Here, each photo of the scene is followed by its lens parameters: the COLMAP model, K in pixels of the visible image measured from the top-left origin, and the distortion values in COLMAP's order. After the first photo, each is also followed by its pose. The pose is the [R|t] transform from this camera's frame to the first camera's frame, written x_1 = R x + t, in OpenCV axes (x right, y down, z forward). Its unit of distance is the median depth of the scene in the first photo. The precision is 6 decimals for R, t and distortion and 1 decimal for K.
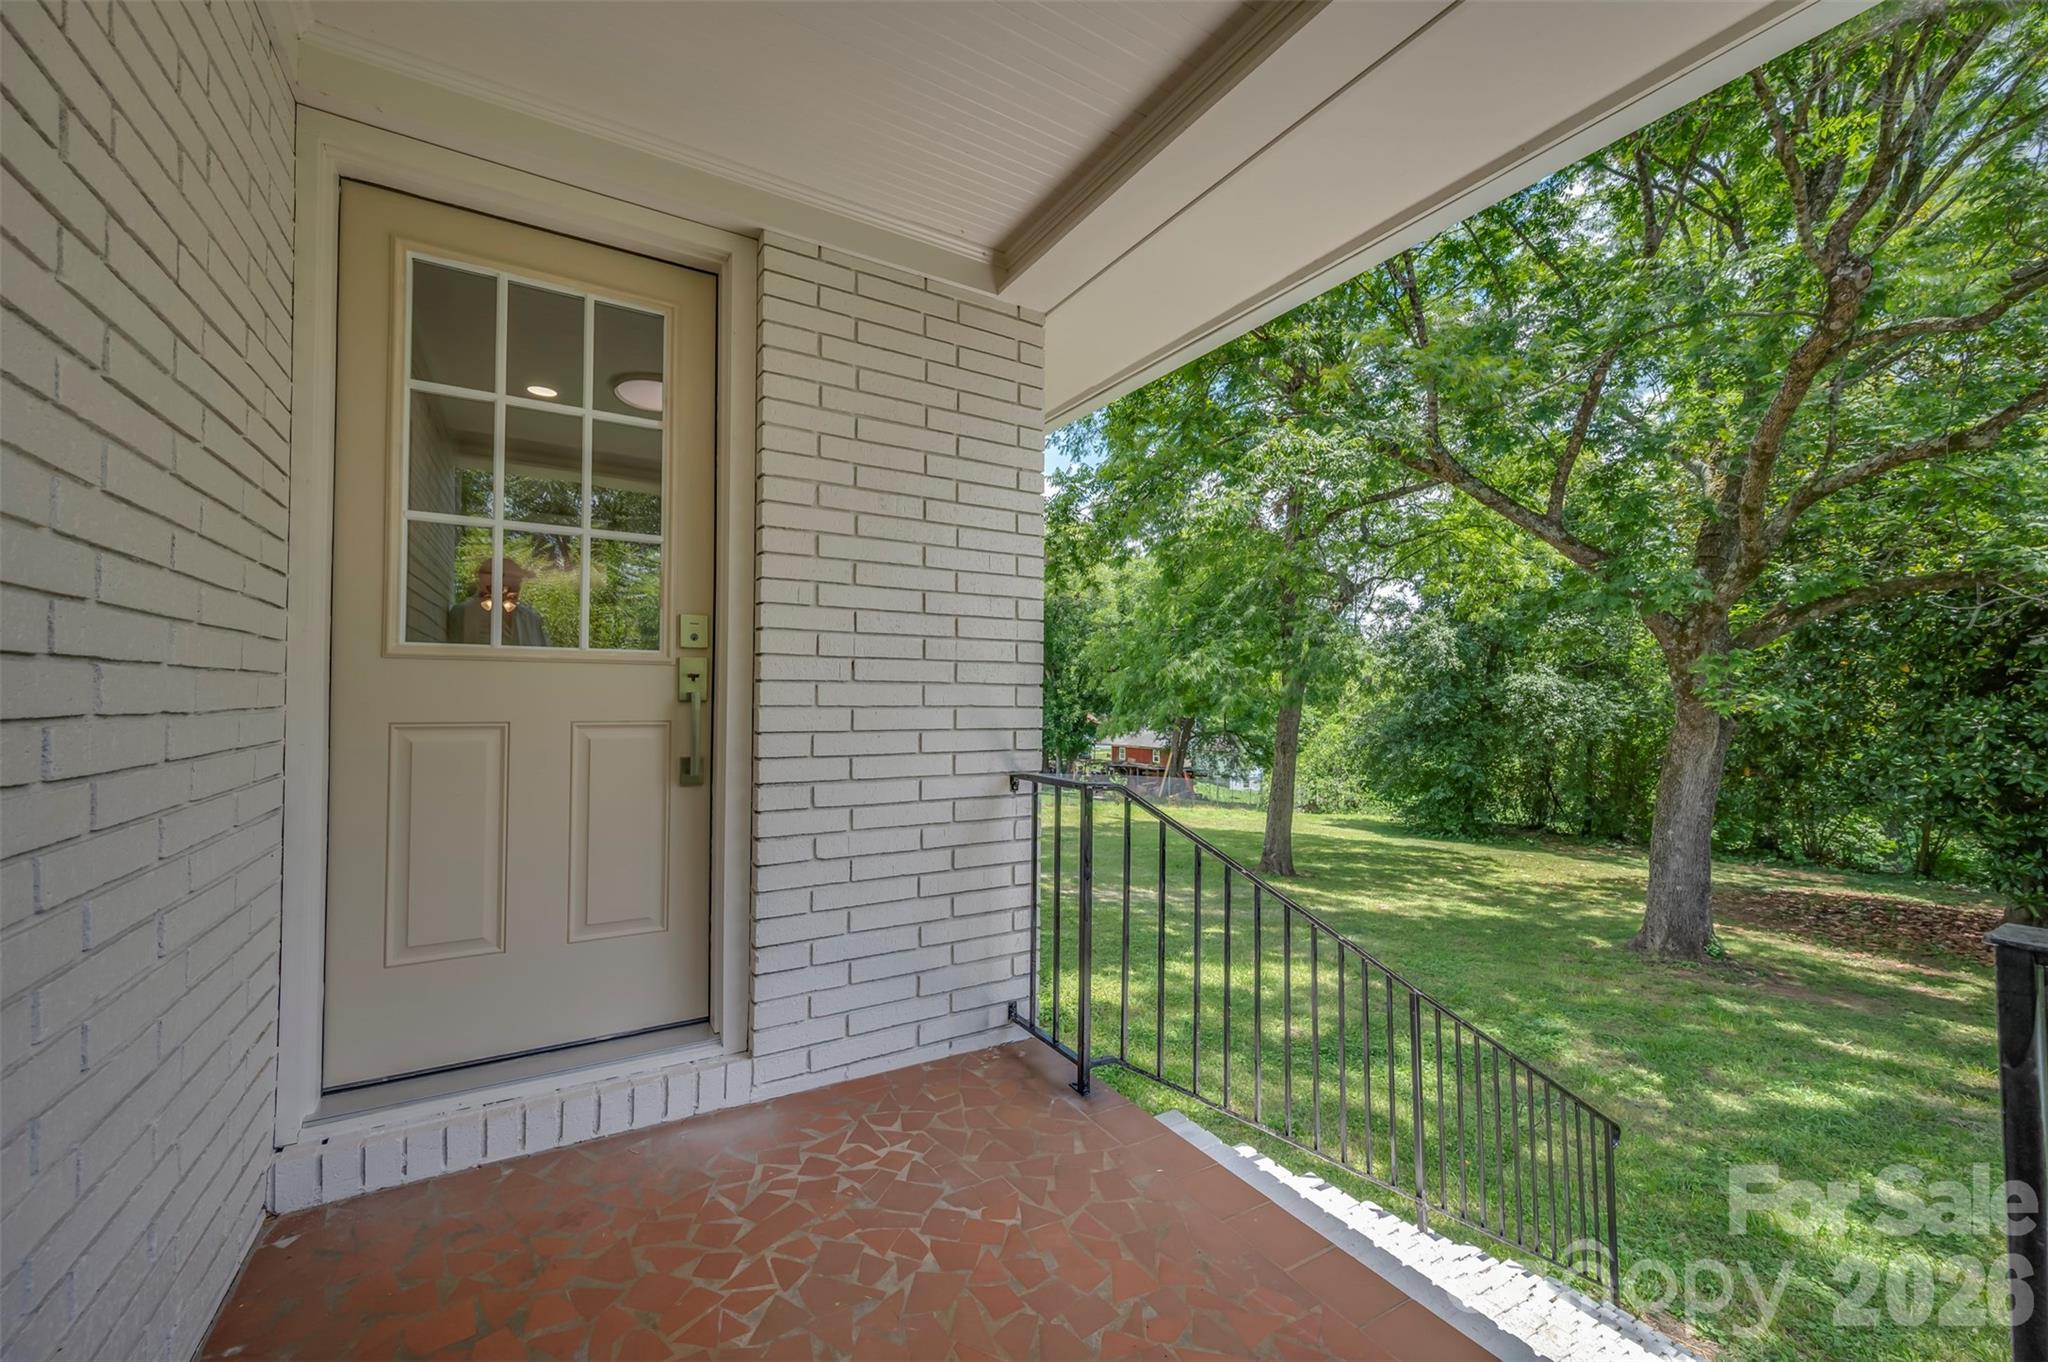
lens RADIAL K [[802.7, 0, 1027.4], [0, 802.7, 684.8], [0, 0, 1]] dist [0.003818, -0.000462]
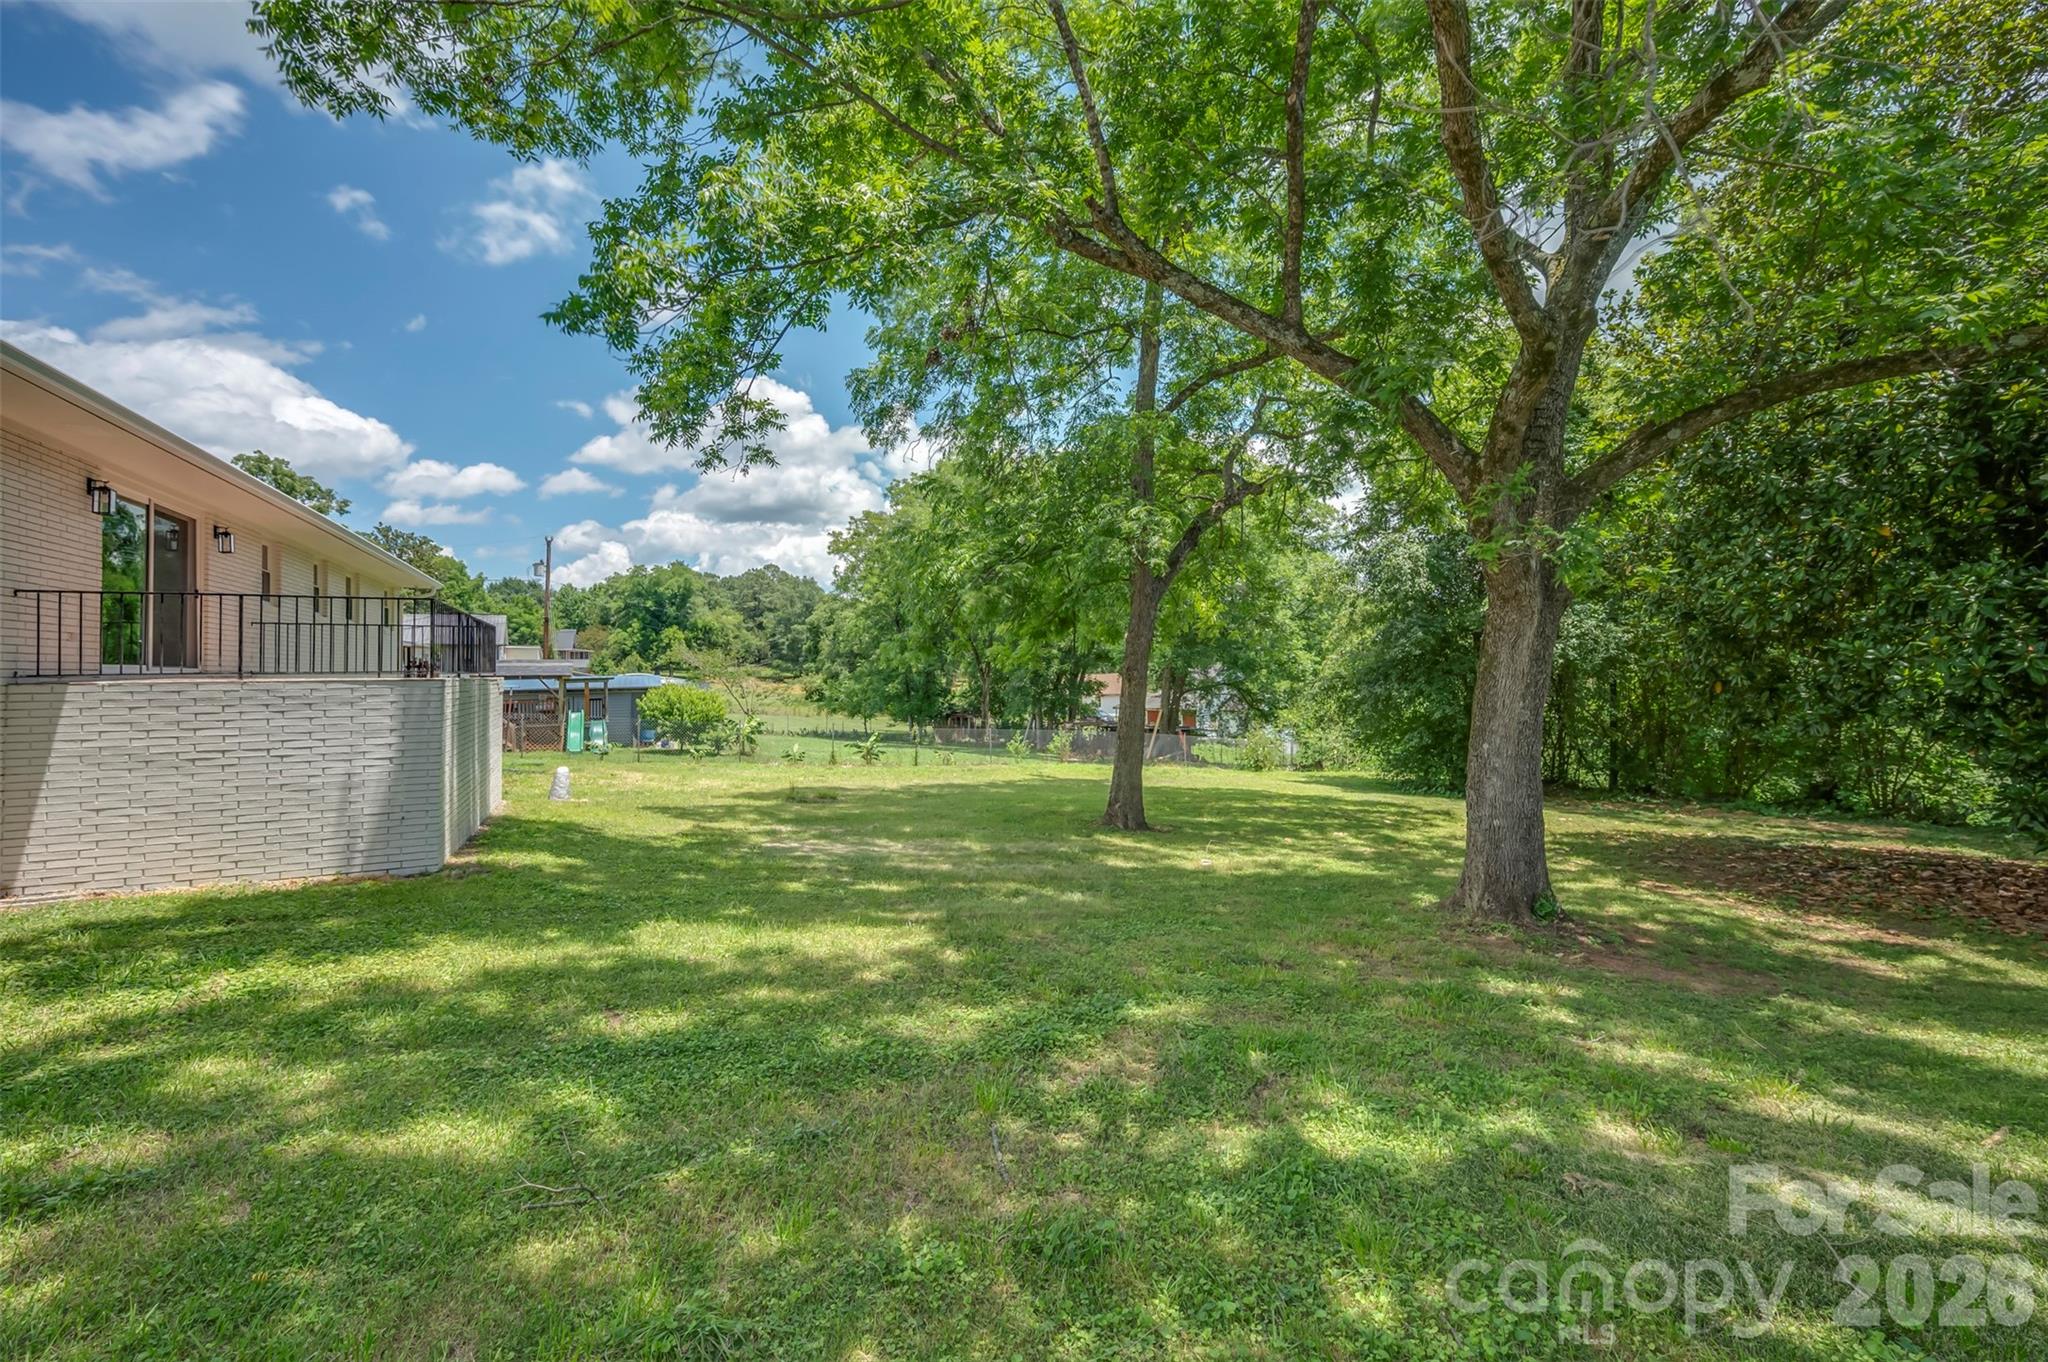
lens RADIAL K [[836.9, 0, 1031.3], [0, 836.9, 644.6], [0, 0, 1]] dist [0.007099, -0.000140]
pose [[0.996891, -0.028048, -0.073636, 0.297754], [0.027114, 0.999539, -0.013660, 0.060469], [0.073985, 0.011620, 0.997192, 0.141345]]
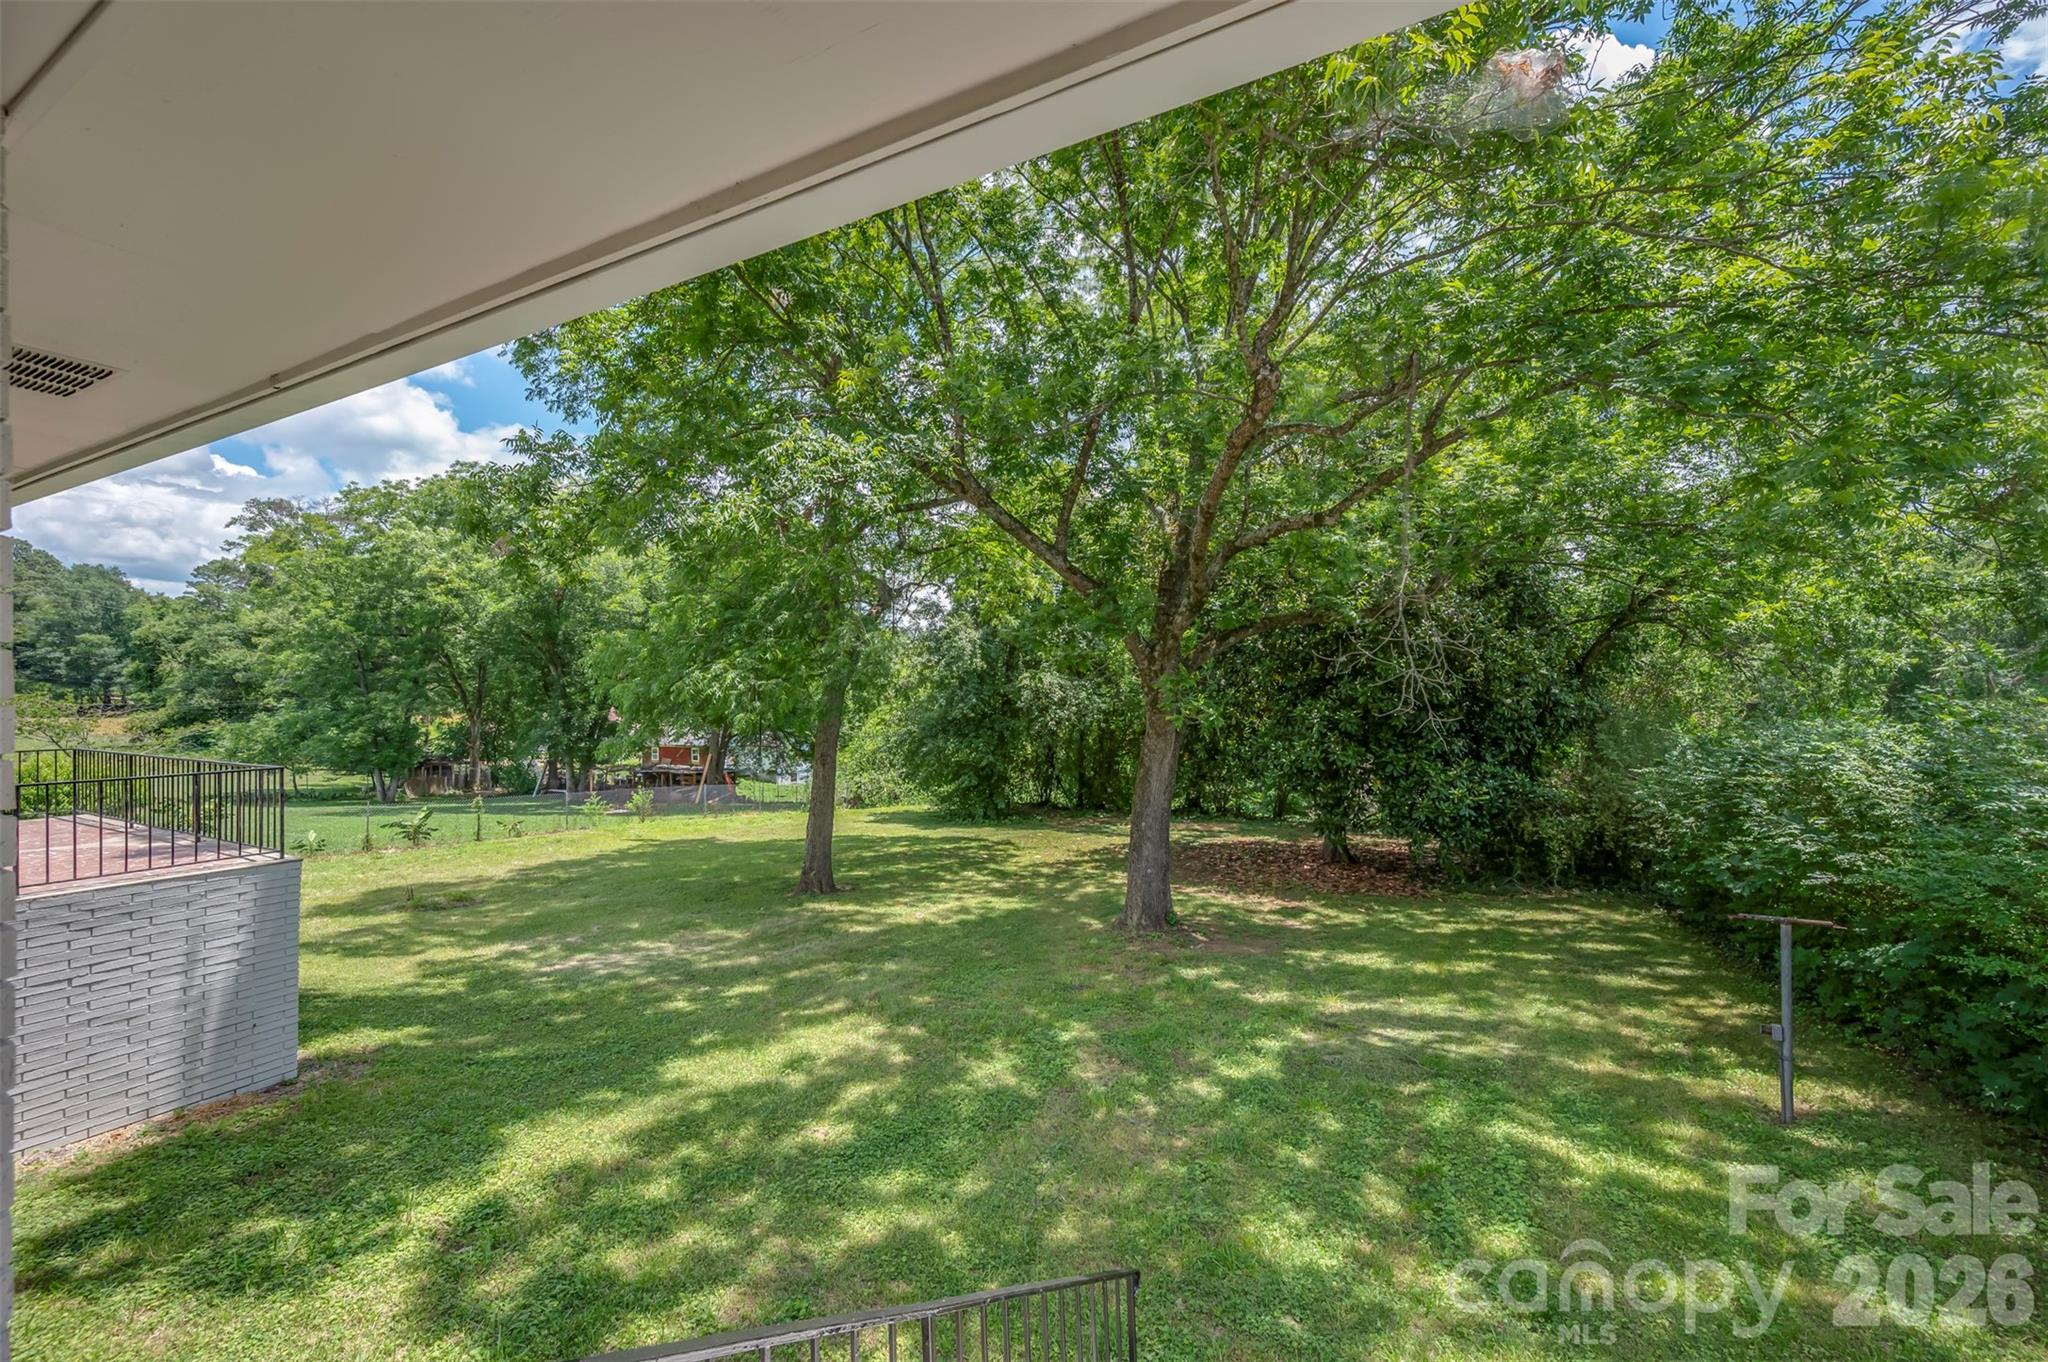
lens RADIAL K [[802.7, 0, 1027.4], [0, 802.7, 684.8], [0, 0, 1]] dist [0.003818, -0.000462]
pose [[0.854193, -0.013127, 0.519791, 0.033125], [0.004160, 0.999822, 0.018414, -0.027969], [-0.519940, -0.013566, 0.854095, 0.061026]]
